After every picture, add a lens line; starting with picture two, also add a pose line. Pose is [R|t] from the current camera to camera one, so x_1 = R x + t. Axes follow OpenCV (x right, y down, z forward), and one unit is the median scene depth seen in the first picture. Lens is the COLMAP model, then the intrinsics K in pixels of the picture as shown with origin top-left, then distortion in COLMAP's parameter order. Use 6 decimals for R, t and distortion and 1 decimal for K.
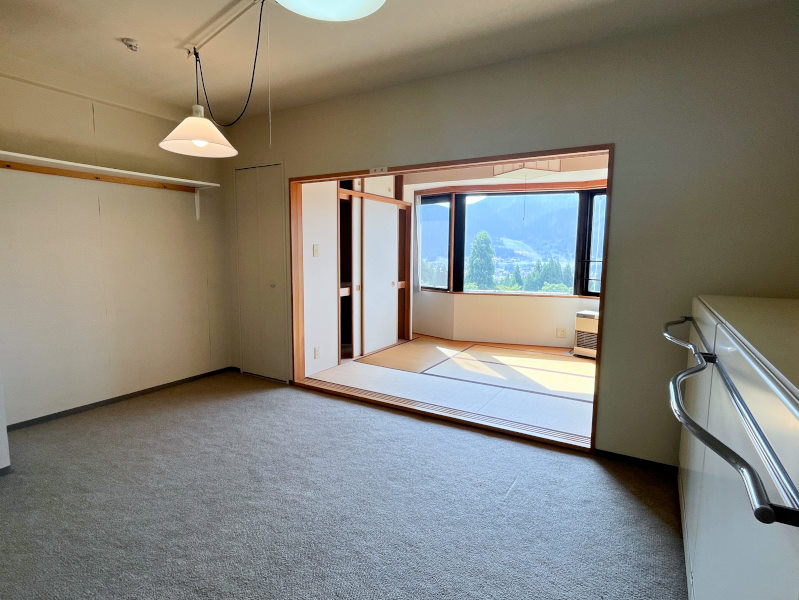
lens RADIAL K [[428.5, 0, 399.5], [0, 428.5, 300.0], [0, 0, 1]] dist [-0.001970, -0.000674]
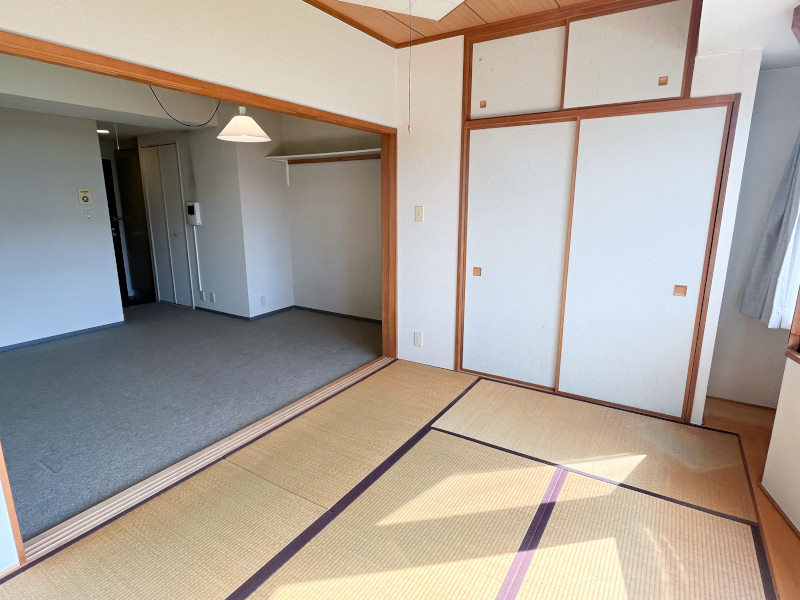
lens RADIAL K [[429.1, 0, 400.0], [0, 429.1, 300.0], [0, 0, 1]] dist [-0.001062, -0.000263]
pose [[-0.012179, 0.218716, -0.975713, 0.483902], [-0.113427, 0.969184, 0.218669, -0.102503], [0.993472, 0.113335, 0.013005, 0.763794]]
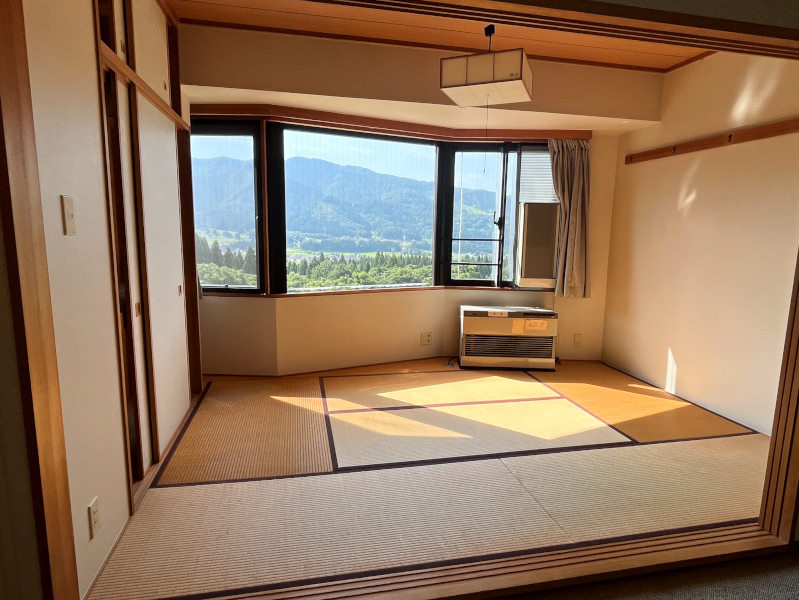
lens RADIAL K [[478.2, 0, 399.5], [0, 478.2, 300.0], [0, 0, 1]] dist [0.003517, 0.000189]
pose [[0.729319, -0.094853, 0.677566, -0.205585], [0.066720, 0.995483, 0.067542, -0.047417], [-0.680912, -0.004052, 0.732354, 0.446998]]
